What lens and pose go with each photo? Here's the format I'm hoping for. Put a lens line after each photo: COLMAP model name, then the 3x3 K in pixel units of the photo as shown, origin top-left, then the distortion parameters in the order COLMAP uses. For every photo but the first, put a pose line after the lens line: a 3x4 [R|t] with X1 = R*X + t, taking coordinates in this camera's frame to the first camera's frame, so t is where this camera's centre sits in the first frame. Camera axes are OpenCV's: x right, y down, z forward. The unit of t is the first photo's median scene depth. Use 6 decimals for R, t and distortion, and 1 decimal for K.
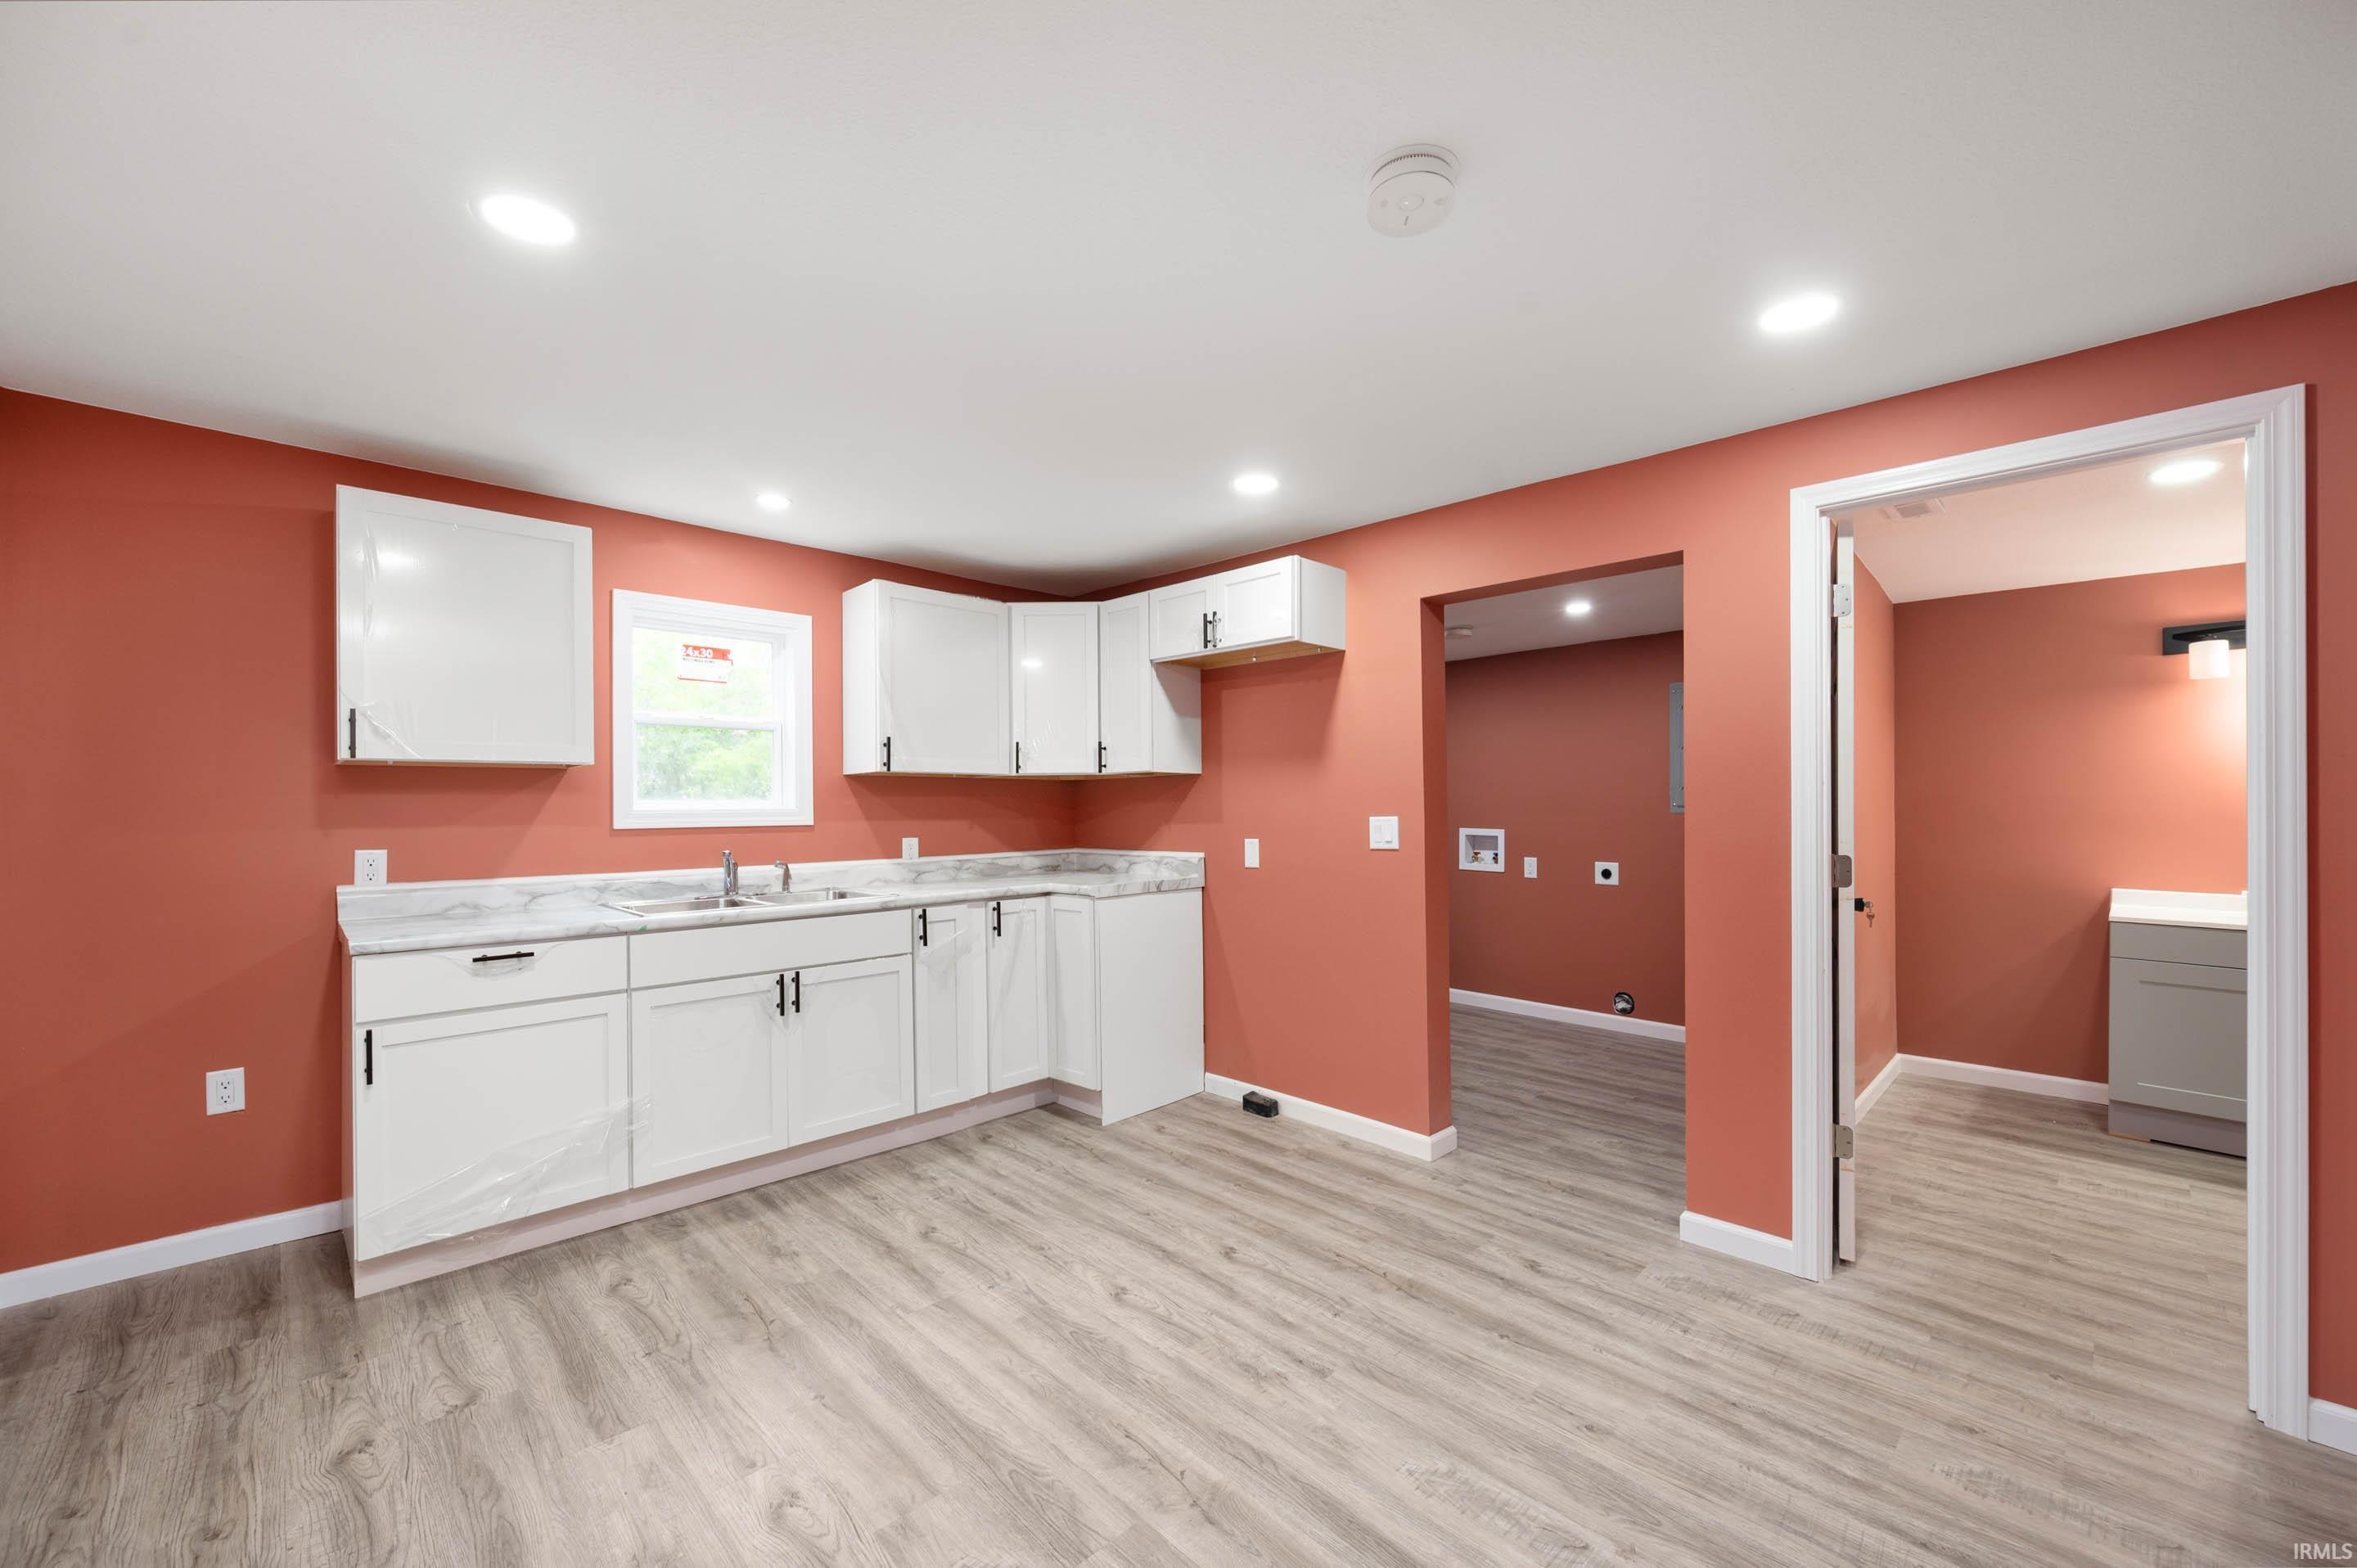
lens RADIAL K [[936.4, 0, 1182.7], [0, 936.4, 803.7], [0, 0, 1]] dist [0.001375, 0.000632]
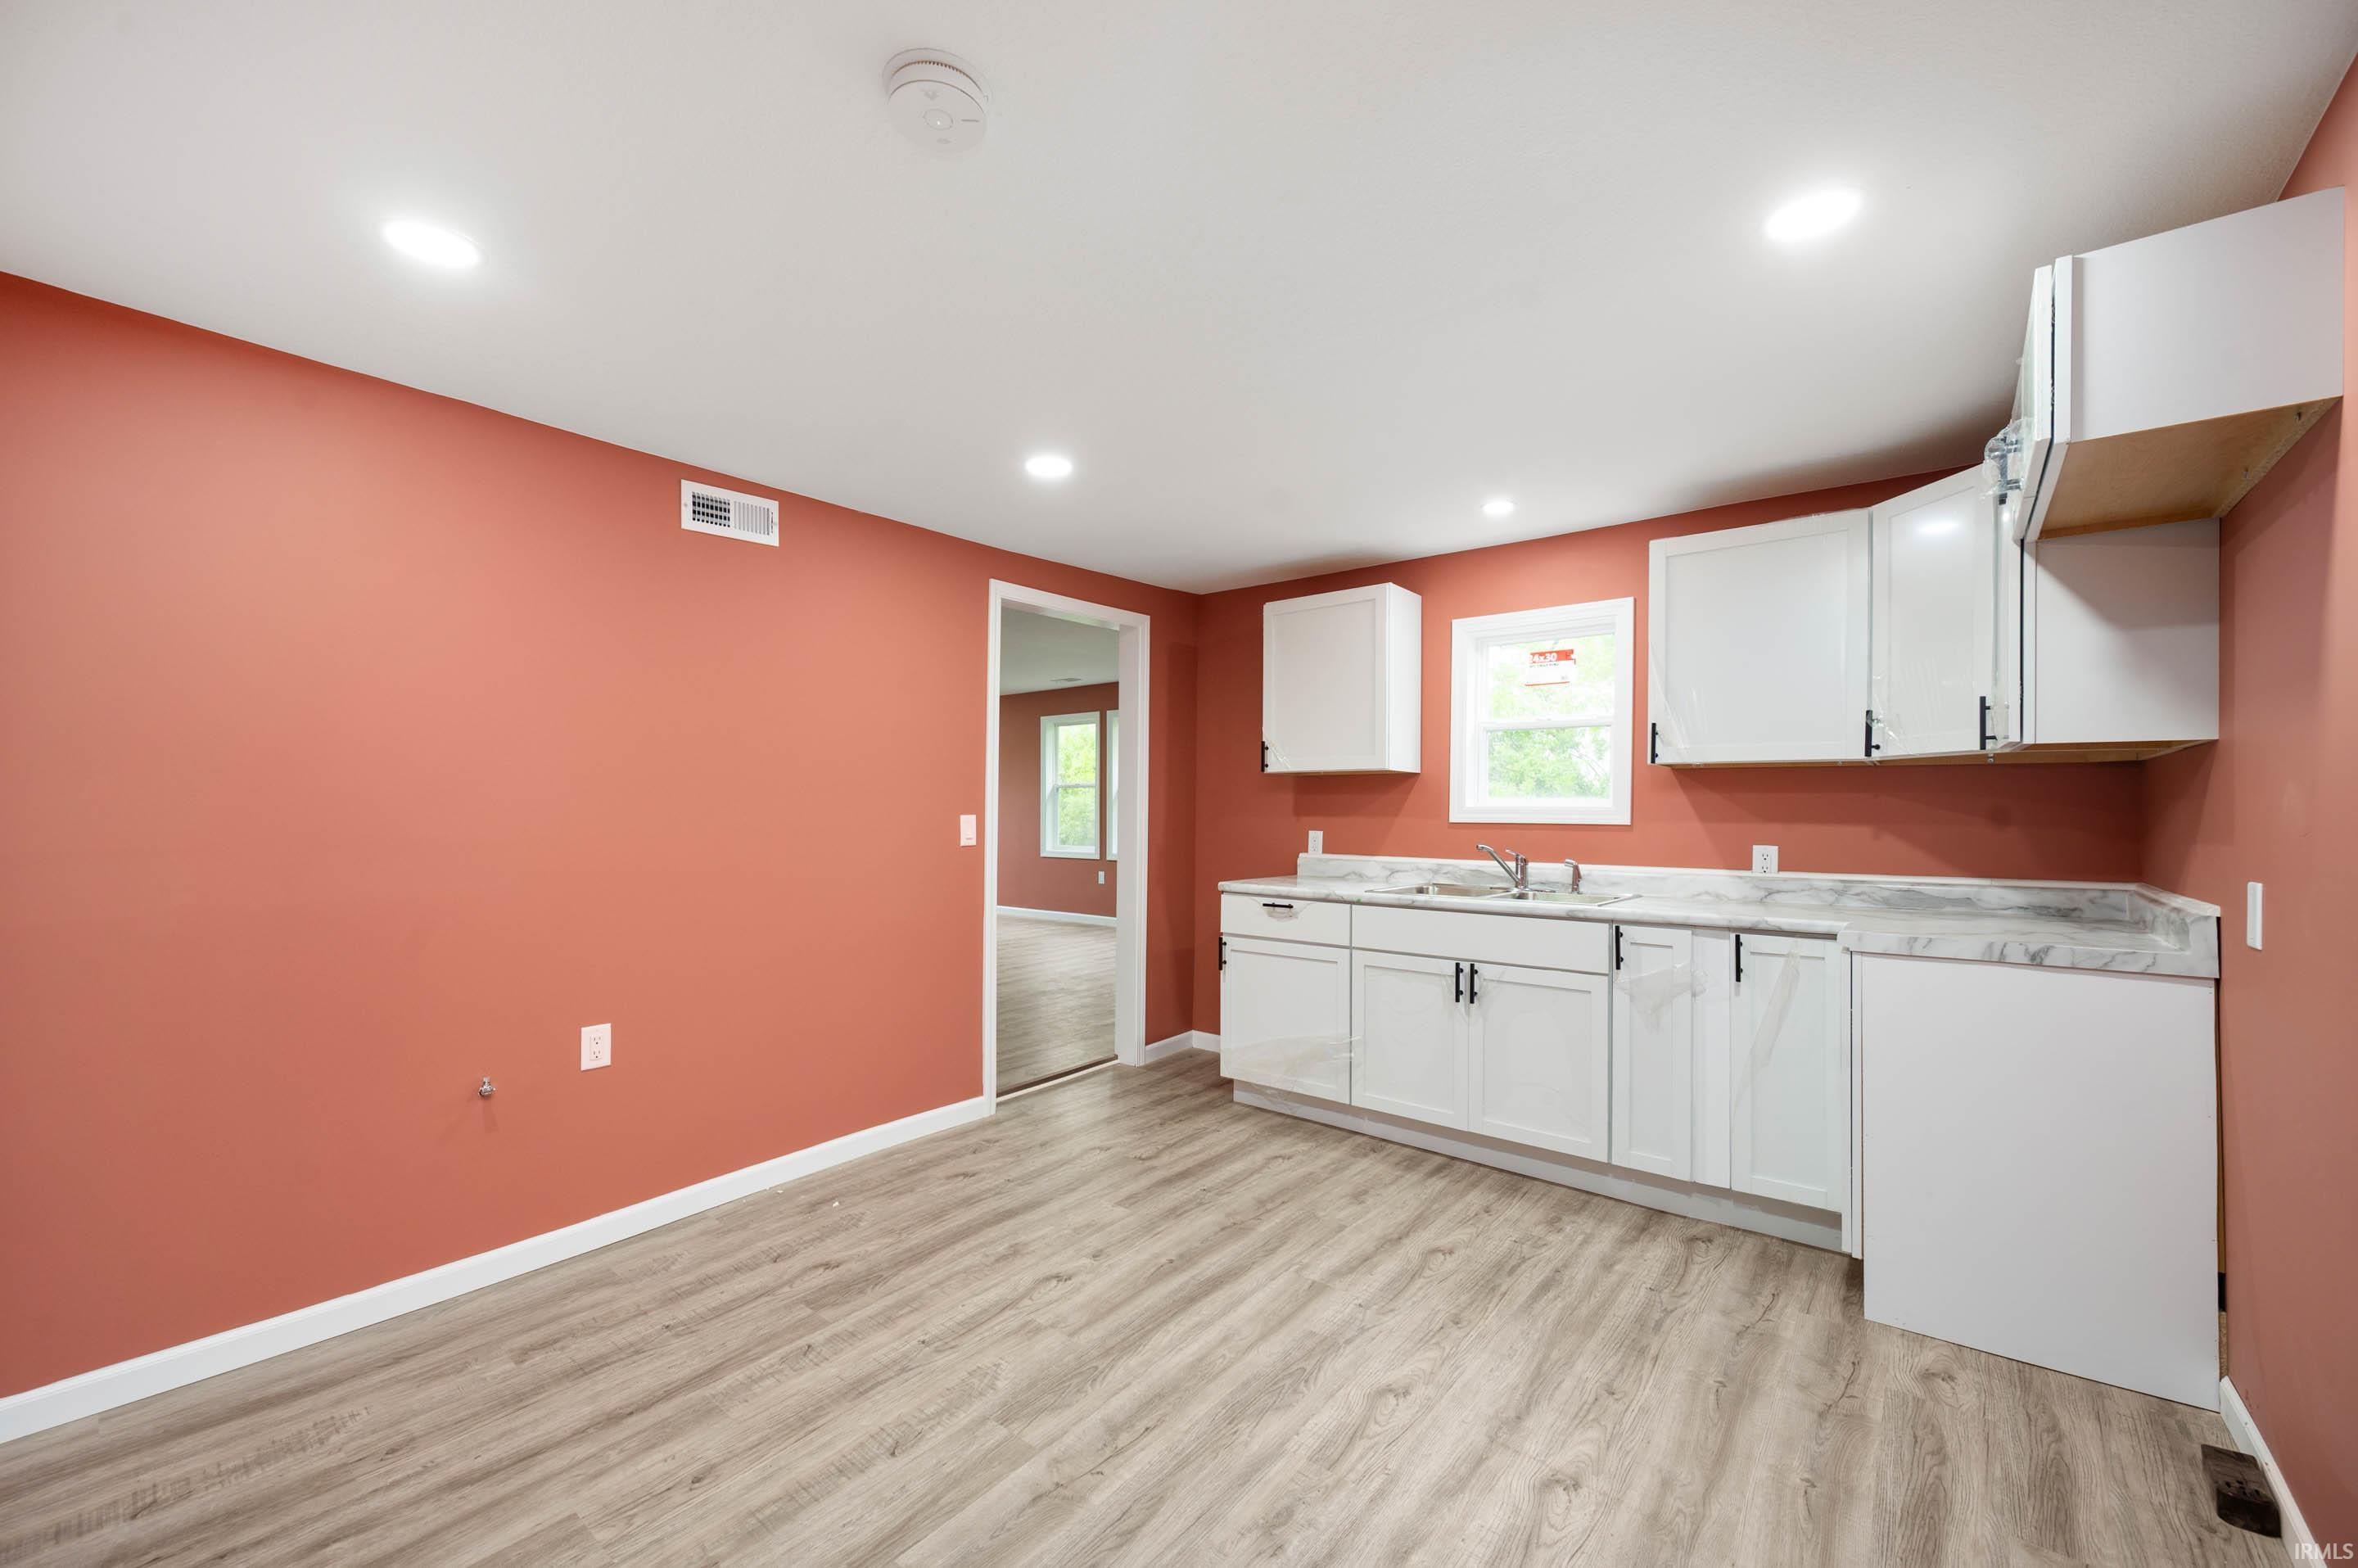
lens RADIAL K [[936.9, 0, 1178.3], [0, 936.9, 800.8], [0, 0, 1]] dist [0.001375, 0.000632]
pose [[0.104800, 0.000713, -0.994493, 0.560519], [-0.002783, 0.999996, 0.000424, 0.000099], [0.994489, 0.002723, 0.104802, 0.548880]]
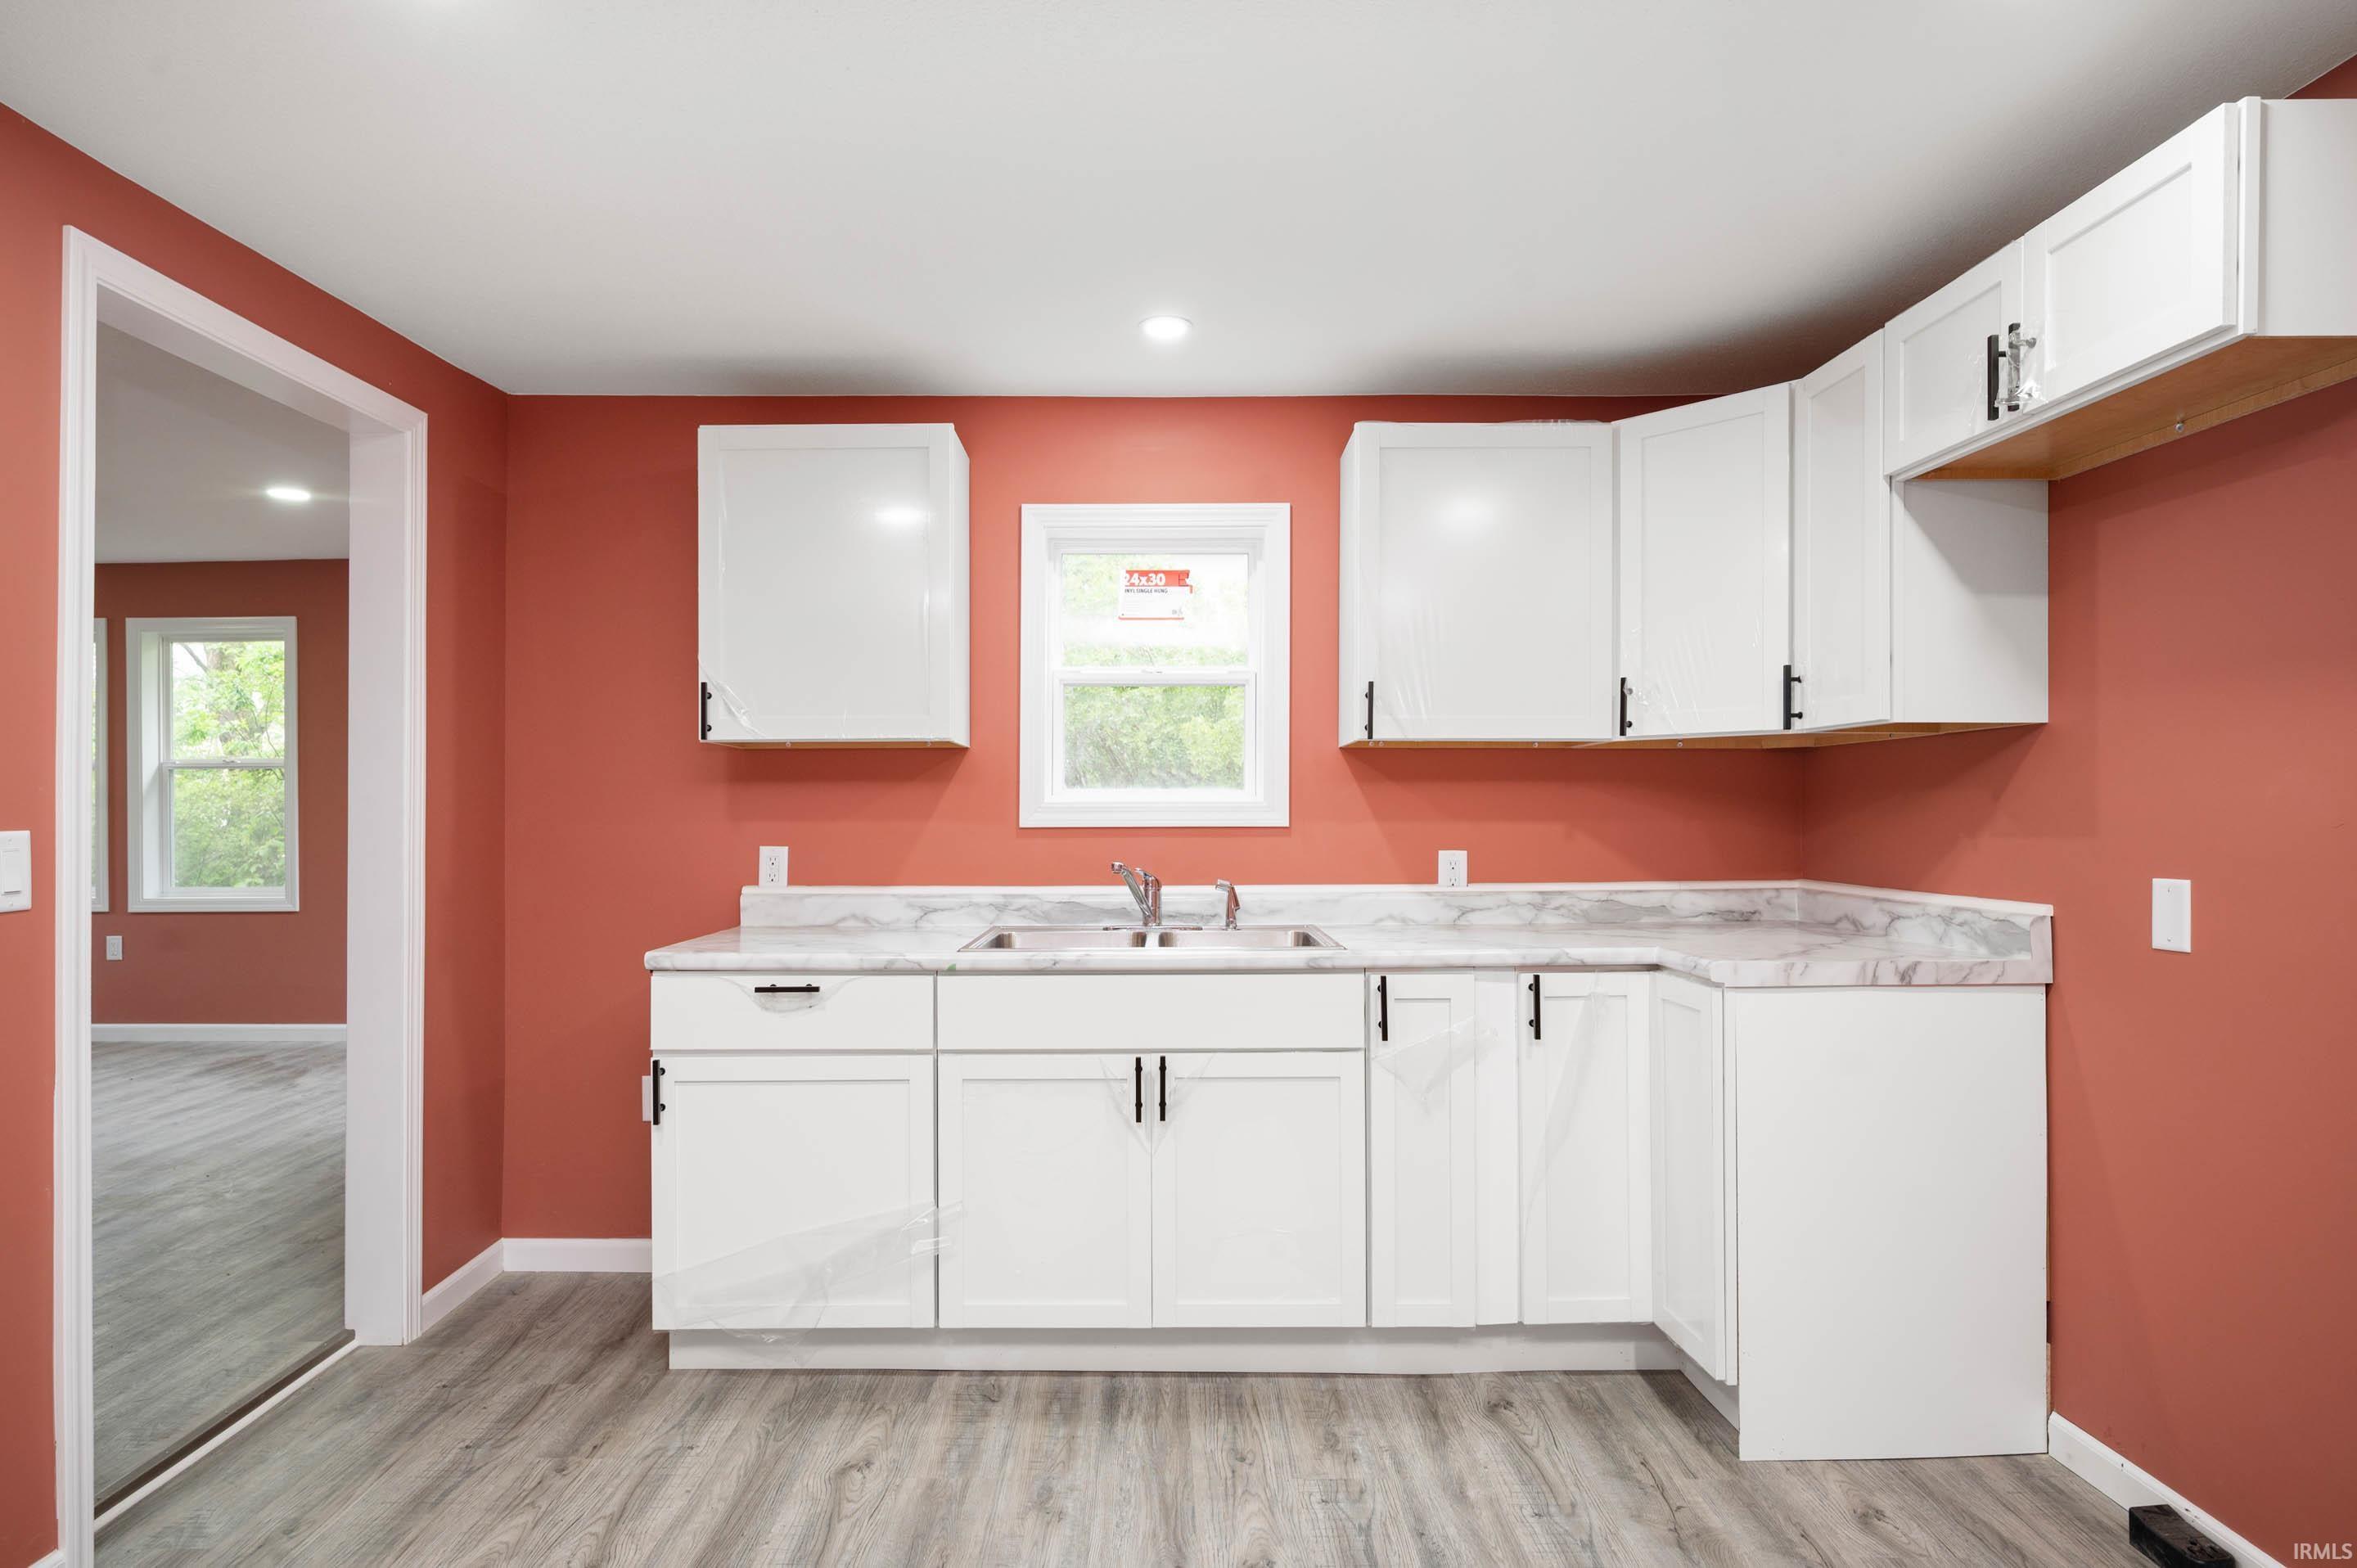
lens RADIAL K [[1249.4, 0, 1143.2], [0, 1249.4, 811.8], [0, 0, 1]] dist [-0.002777, 0.002315]
pose [[0.706418, 0.008550, -0.707743, 0.171695], [-0.000673, 0.999935, 0.011409, 0.003425], [0.707794, -0.007583, 0.706378, 0.378688]]
